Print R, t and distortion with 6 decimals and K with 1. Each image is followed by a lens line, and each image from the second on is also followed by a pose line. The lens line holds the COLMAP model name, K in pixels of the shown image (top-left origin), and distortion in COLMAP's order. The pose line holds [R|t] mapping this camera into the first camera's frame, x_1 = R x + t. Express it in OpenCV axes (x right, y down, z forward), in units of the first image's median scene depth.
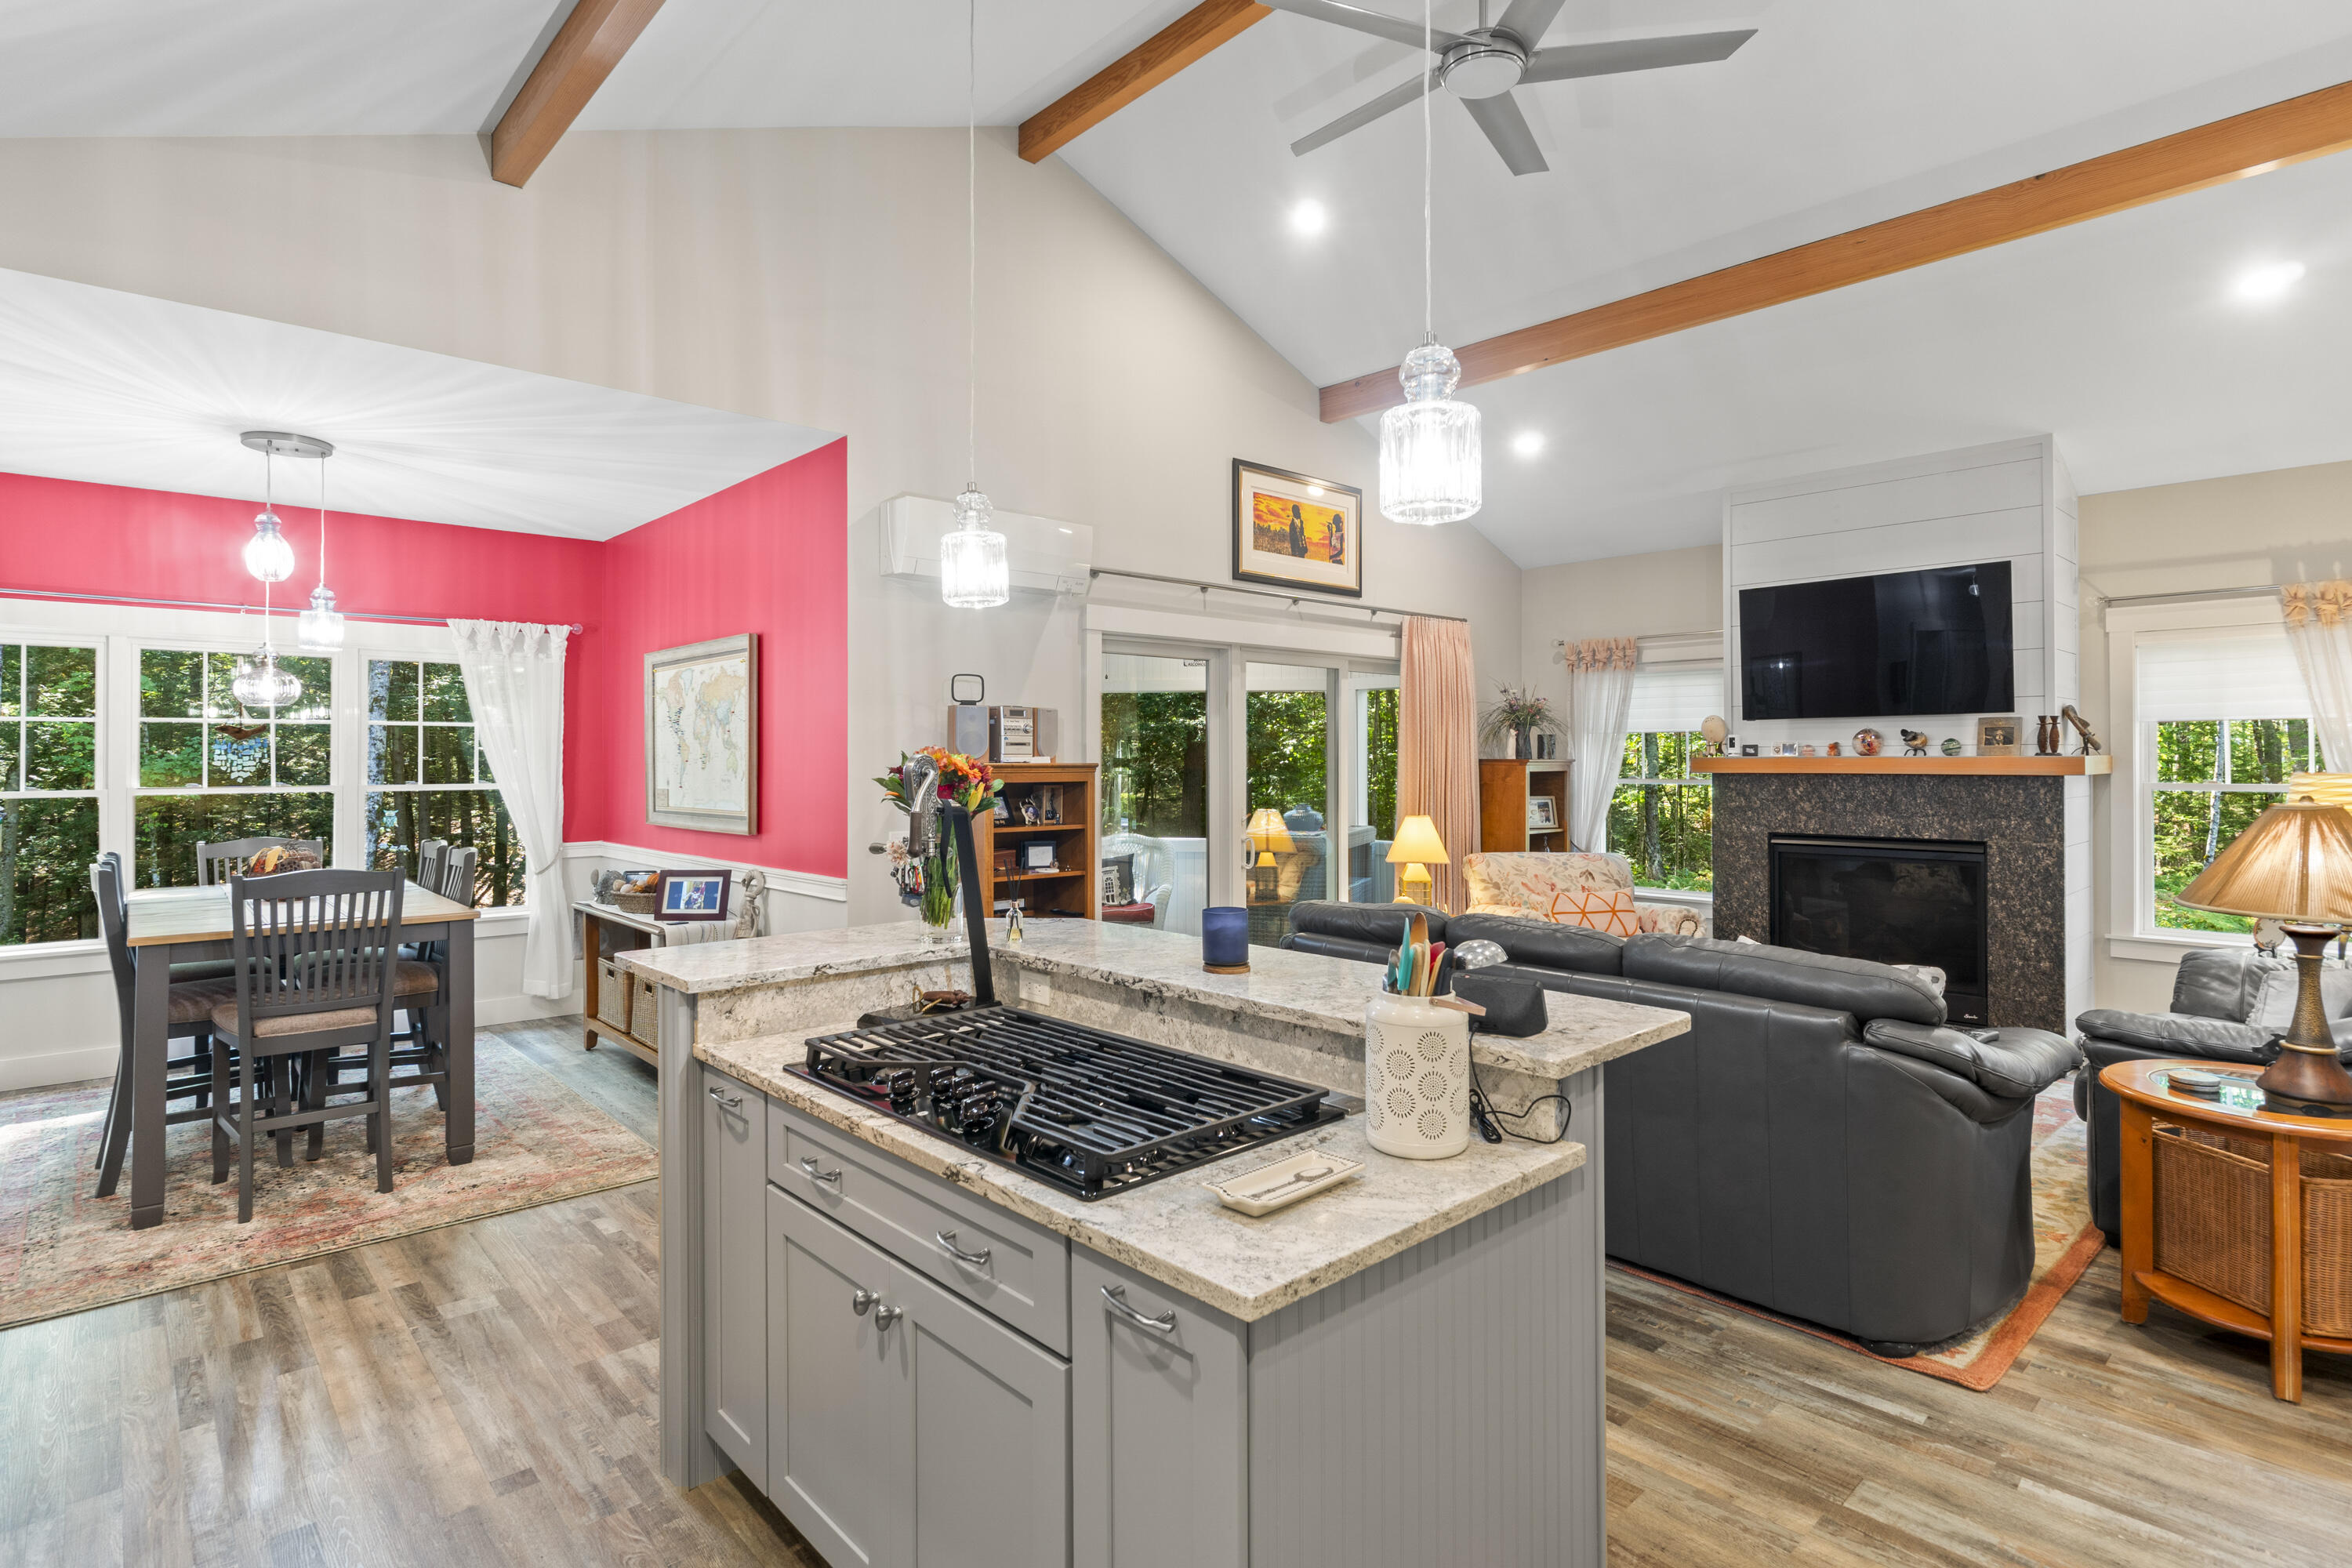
lens RADIAL K [[1171.8, 0, 1180.3], [0, 1171.8, 749.8], [0, 0, 1]] dist [-0.004709, -0.000383]
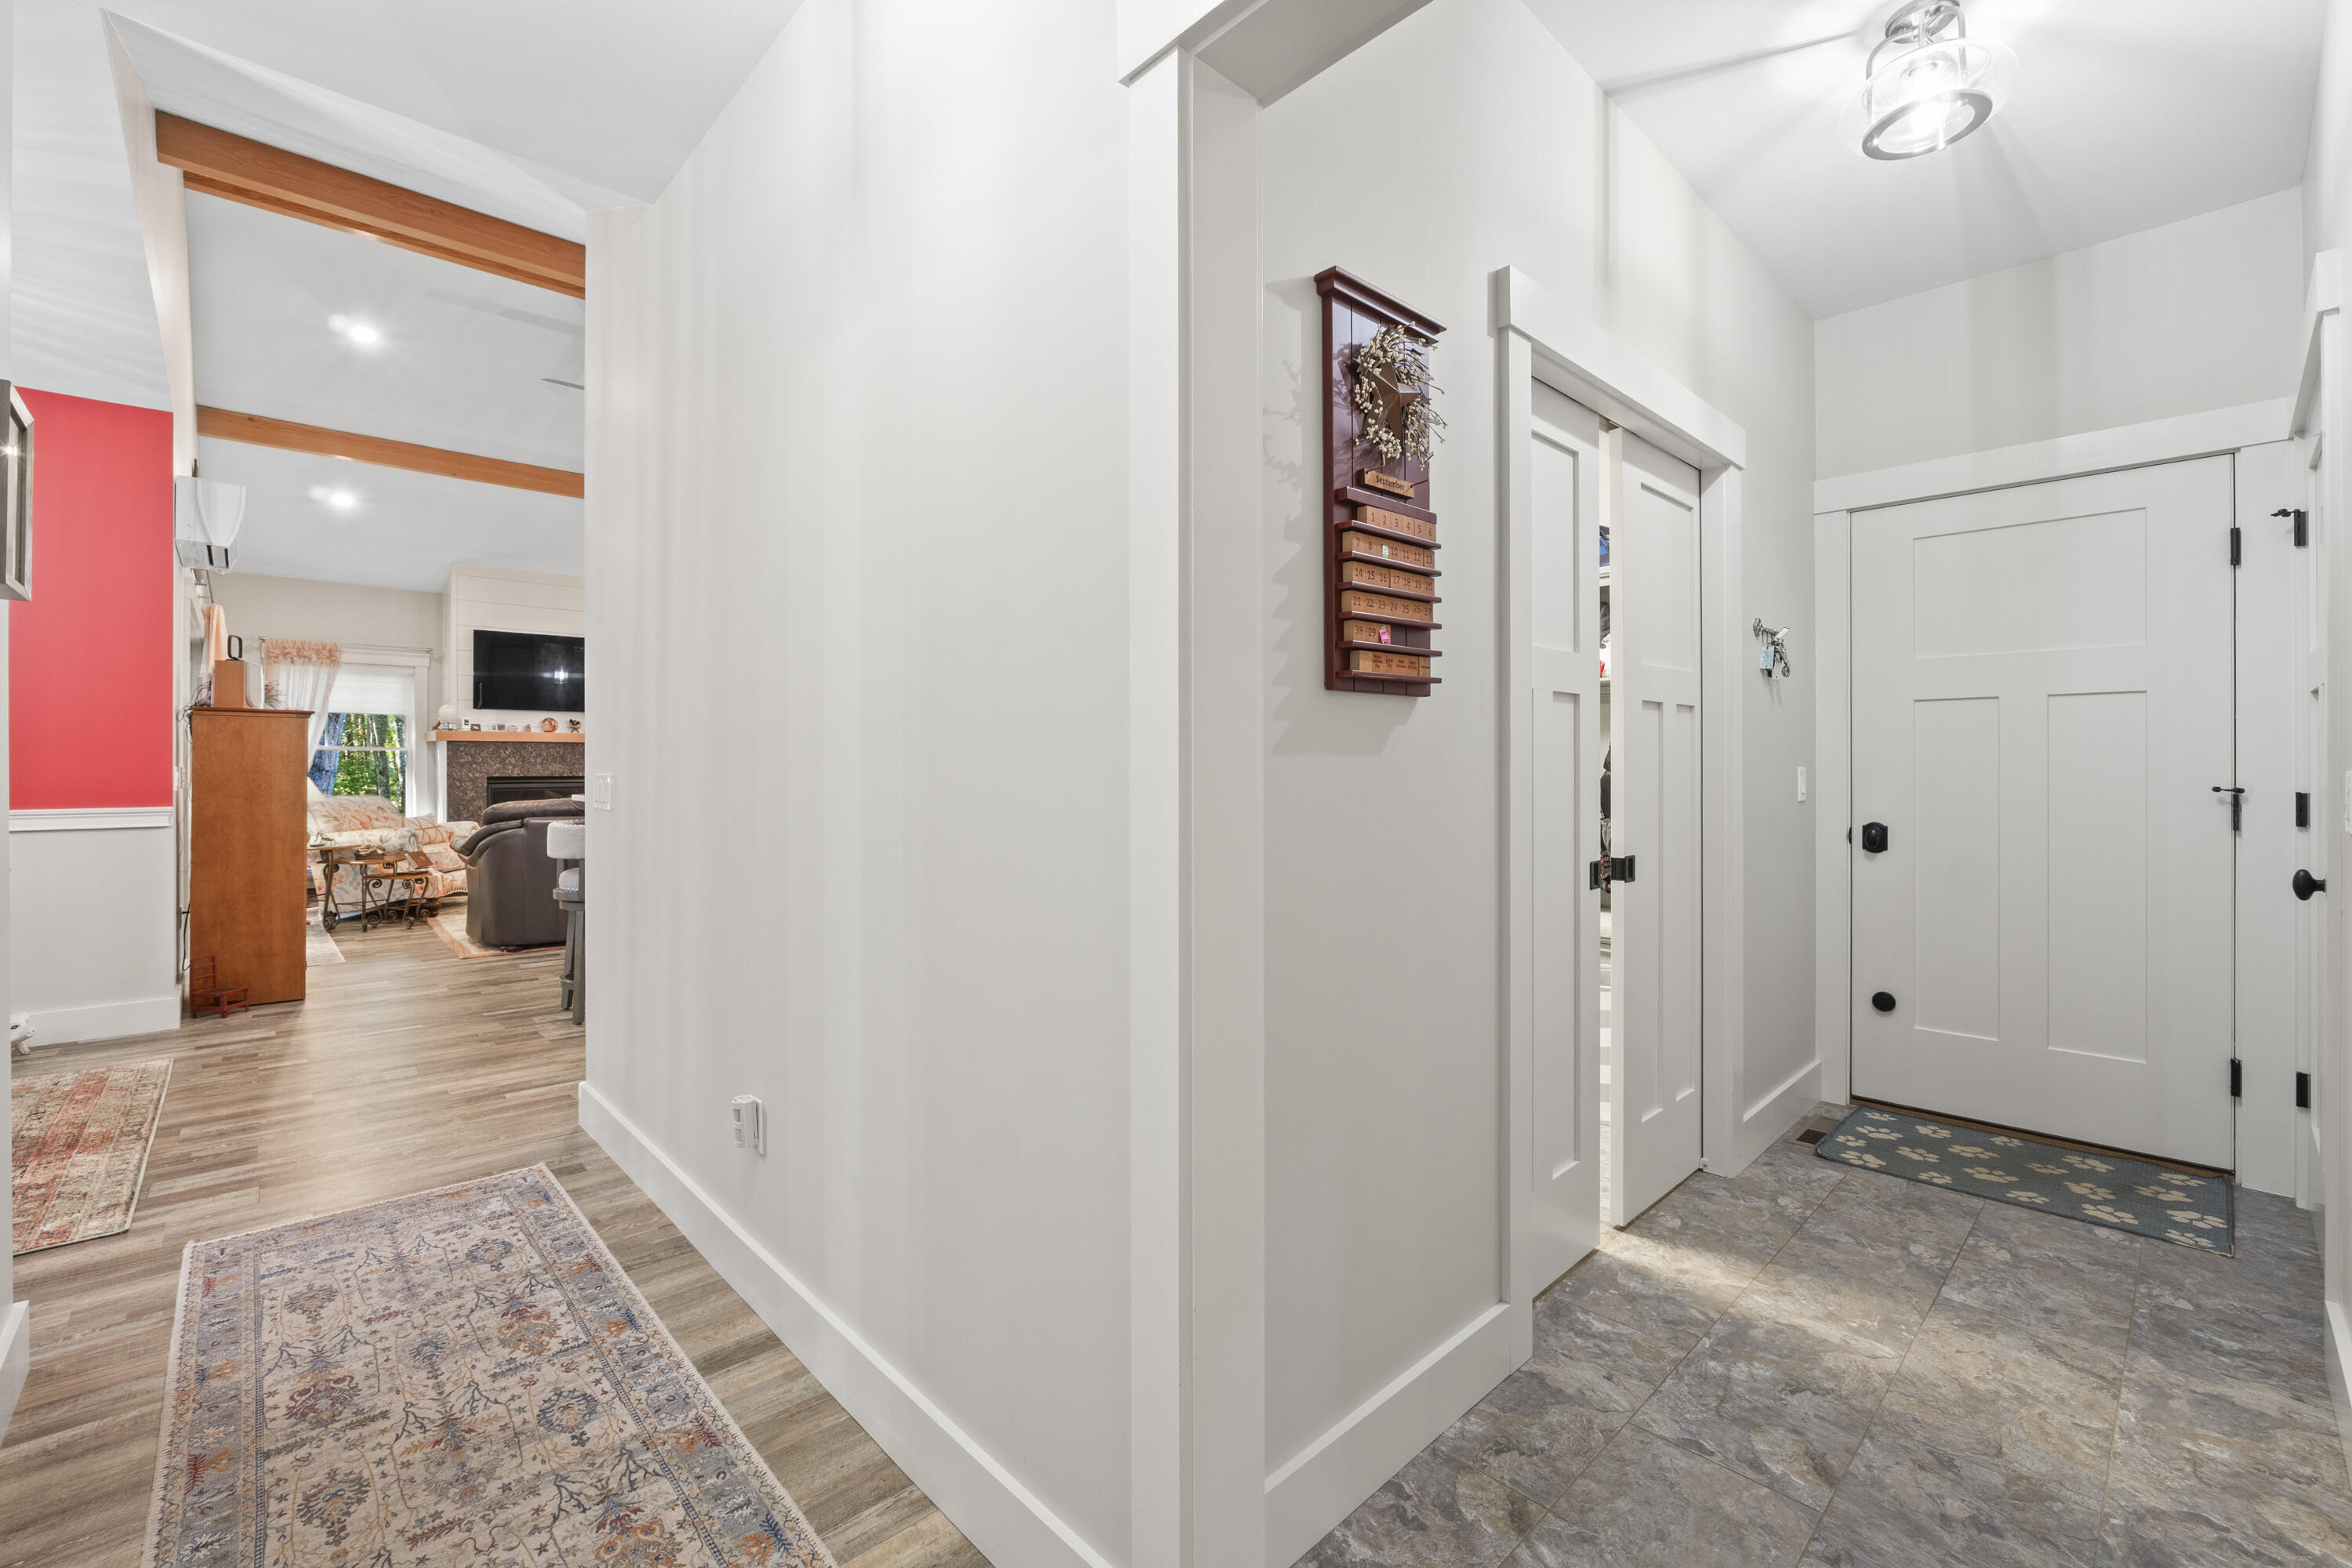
lens RADIAL K [[987.9, 0, 1173.2], [0, 987.9, 768.1], [0, 0, 1]] dist [-0.000902, -0.000968]
pose [[-0.005459, -0.002707, 0.999981, -1.005595], [-0.010403, 0.999942, 0.002650, 0.048763], [-0.999931, -0.010388, -0.005487, 0.027940]]
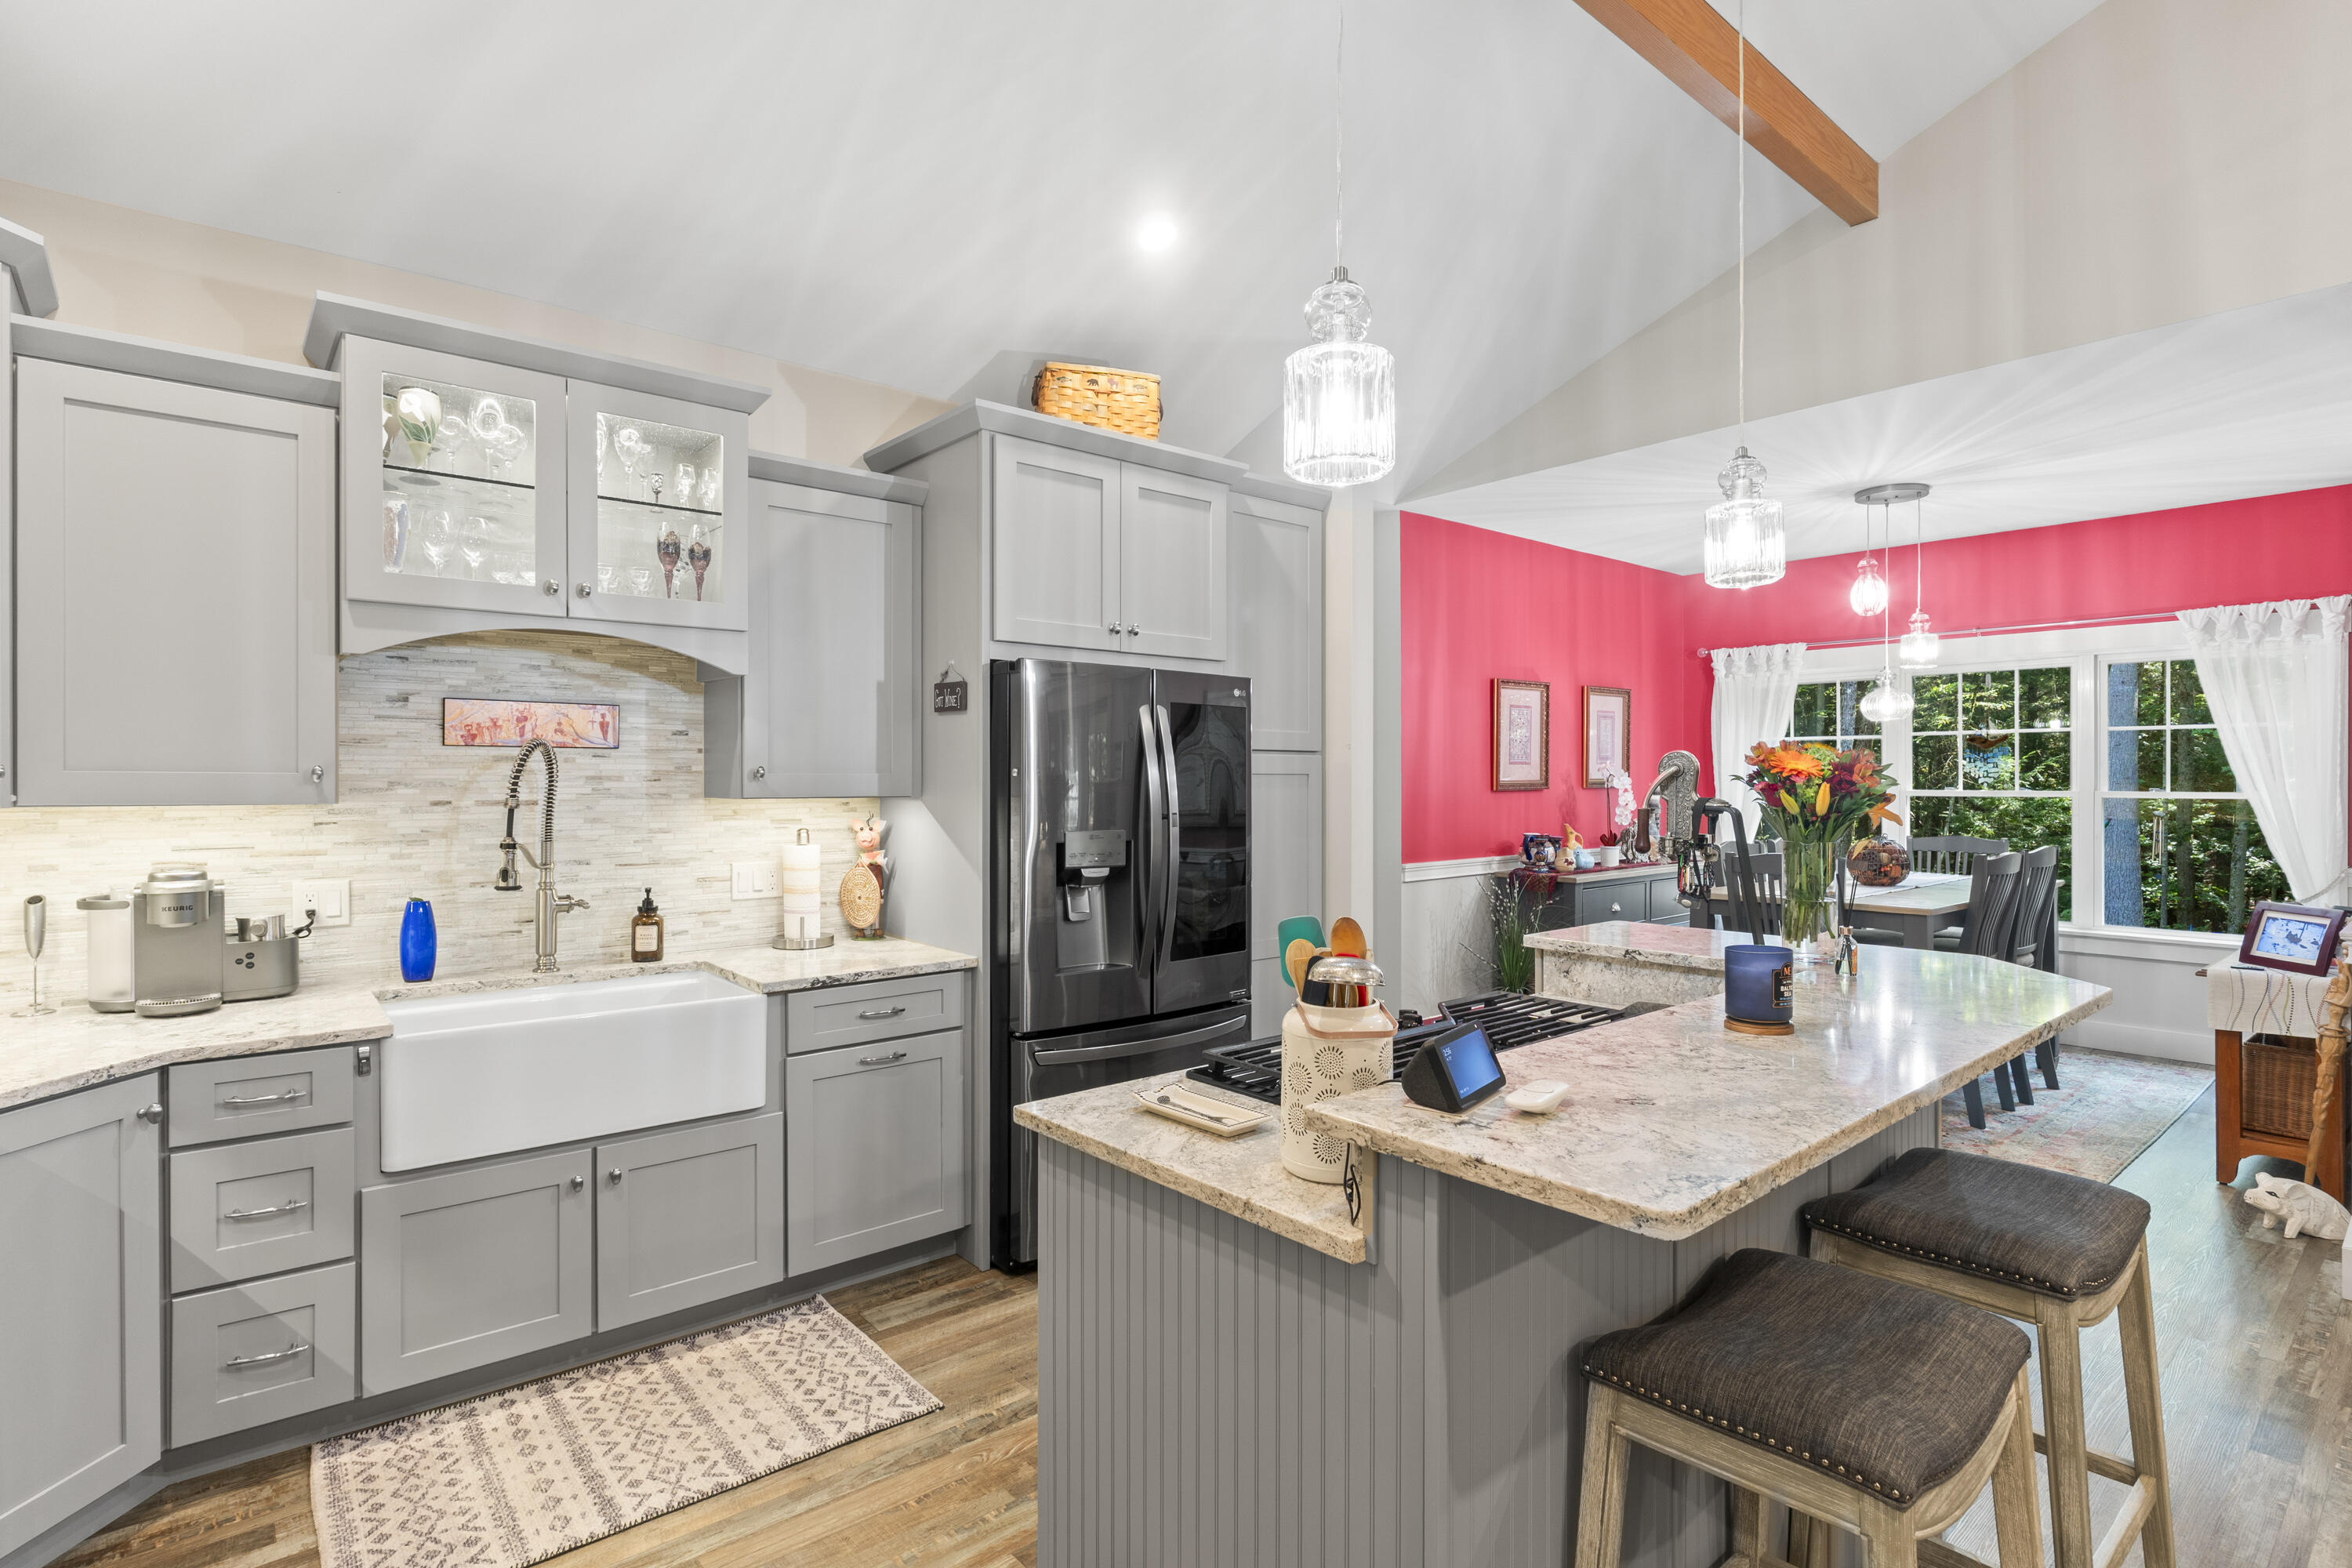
lens RADIAL K [[1171.8, 0, 1197.2], [0, 1171.8, 779.1], [0, 0, 1]] dist [-0.004709, -0.000383]
pose [[-0.035391, 0.003636, -0.999367, 0.342641], [0.011733, 0.999926, 0.003223, 0.008395], [0.999305, -0.011612, -0.035431, 0.282322]]
